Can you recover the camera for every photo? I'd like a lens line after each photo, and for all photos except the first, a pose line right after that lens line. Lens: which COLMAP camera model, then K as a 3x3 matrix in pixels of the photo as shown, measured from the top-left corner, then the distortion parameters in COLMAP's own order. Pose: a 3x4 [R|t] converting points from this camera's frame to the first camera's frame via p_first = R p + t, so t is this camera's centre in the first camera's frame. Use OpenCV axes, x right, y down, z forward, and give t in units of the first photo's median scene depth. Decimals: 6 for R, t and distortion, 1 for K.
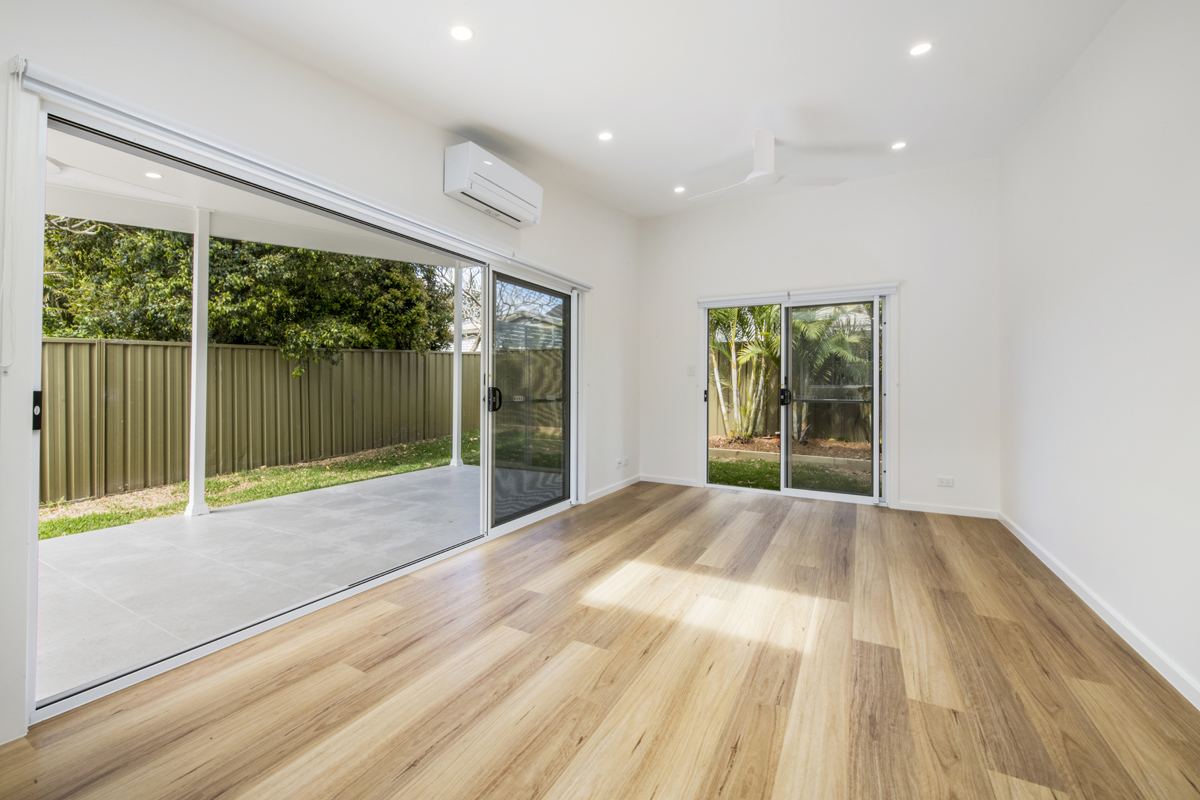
lens RADIAL K [[477.1, 0, 597.6], [0, 477.1, 381.6], [0, 0, 1]] dist [-0.000925, -0.002294]
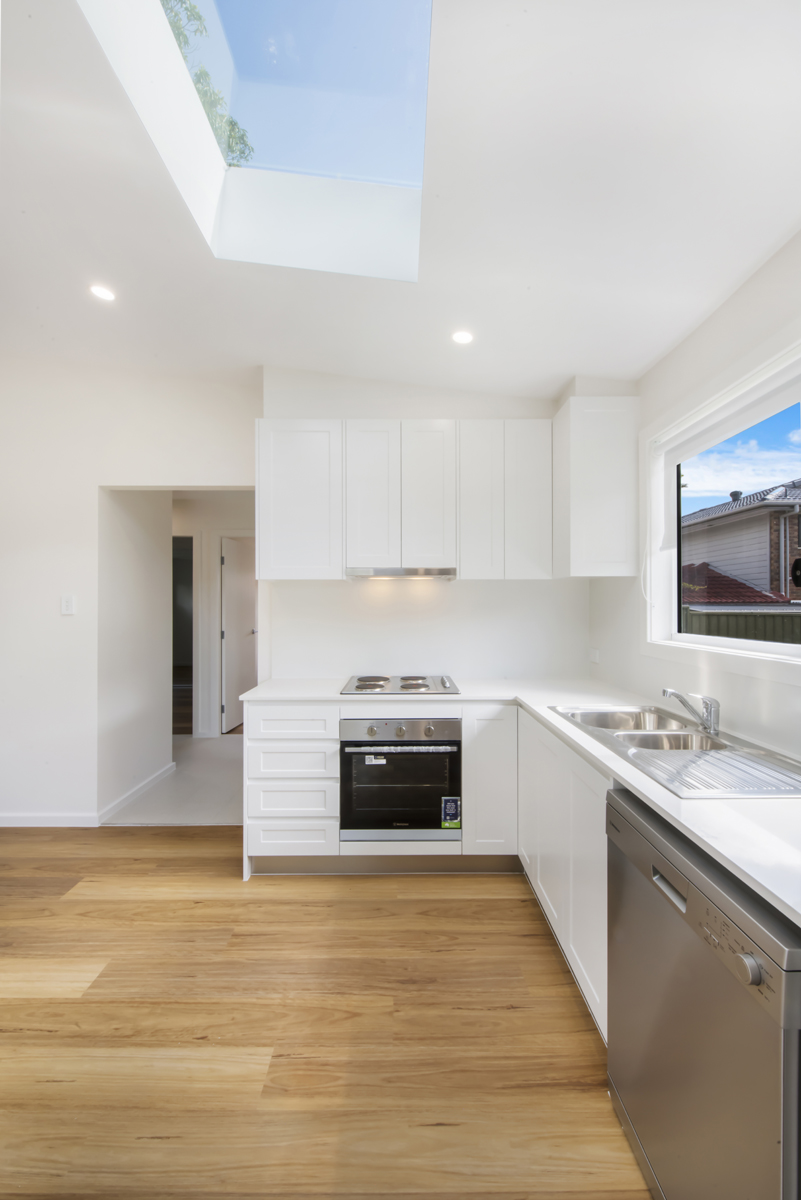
lens RADIAL K [[477.1, 0, 397.5], [0, 477.1, 602.4], [0, 0, 1]] dist [-0.000925, -0.002294]
pose [[-0.480640, -0.004118, 0.876908, -0.561849], [-0.007780, 0.999970, 0.000432, -0.084358], [-0.876883, -0.006615, -0.480658, 0.413897]]
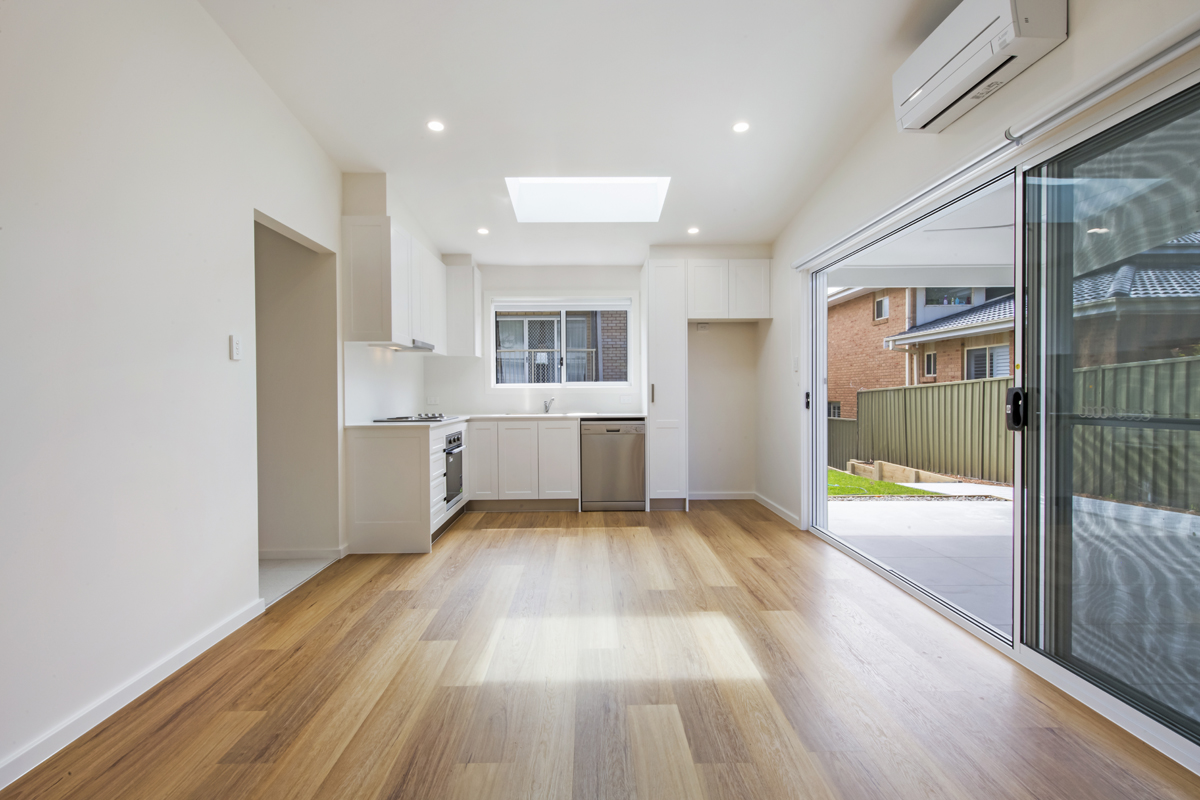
lens RADIAL K [[589.0, 0, 599.4], [0, 589.0, 399.3], [0, 0, 1]] dist [0.003611, -0.002837]
pose [[-0.867287, 0.007129, -0.497758, 0.726765], [0.008386, 0.999965, -0.000289, 0.027681], [0.497738, -0.004425, -0.867316, 1.816700]]
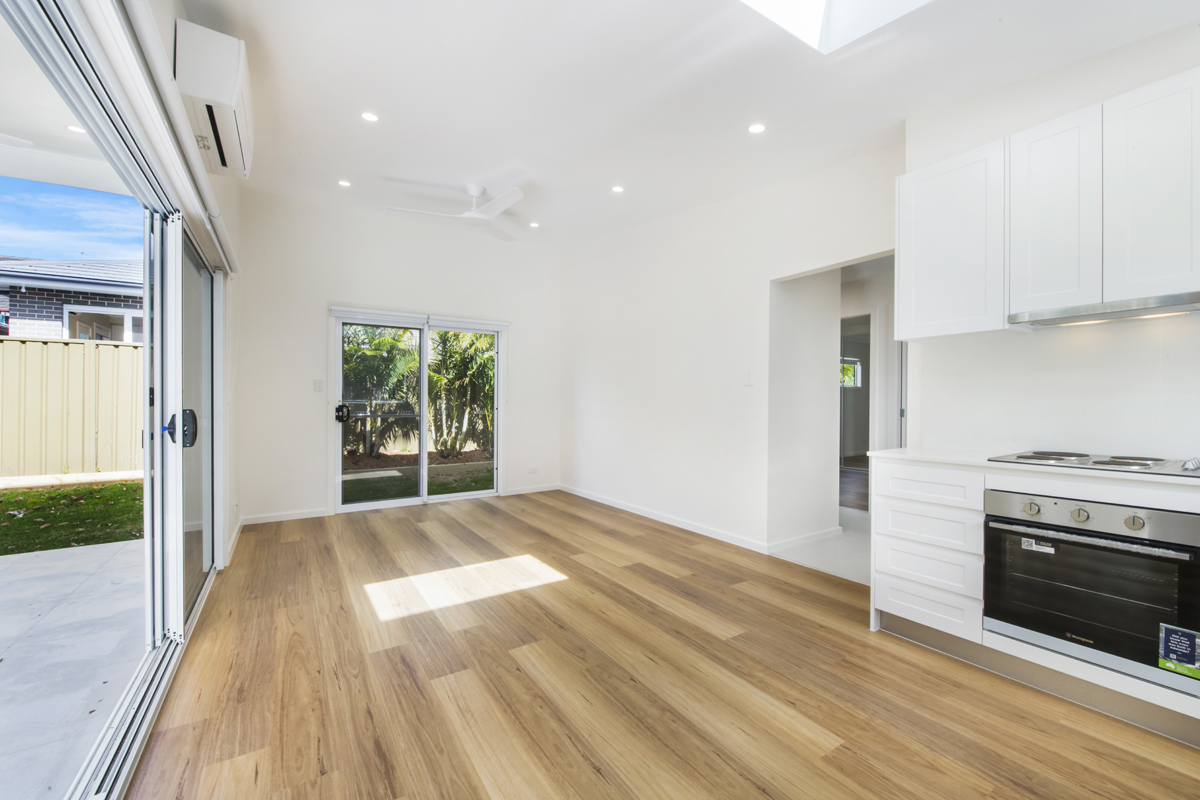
lens RADIAL K [[477.1, 0, 595.1], [0, 477.1, 401.3], [0, 0, 1]] dist [-0.000925, -0.002294]
pose [[0.482861, -0.006958, 0.875670, -0.699162], [-0.004975, 0.999930, 0.010689, -0.013947], [-0.875683, -0.009518, 0.482793, 0.266037]]
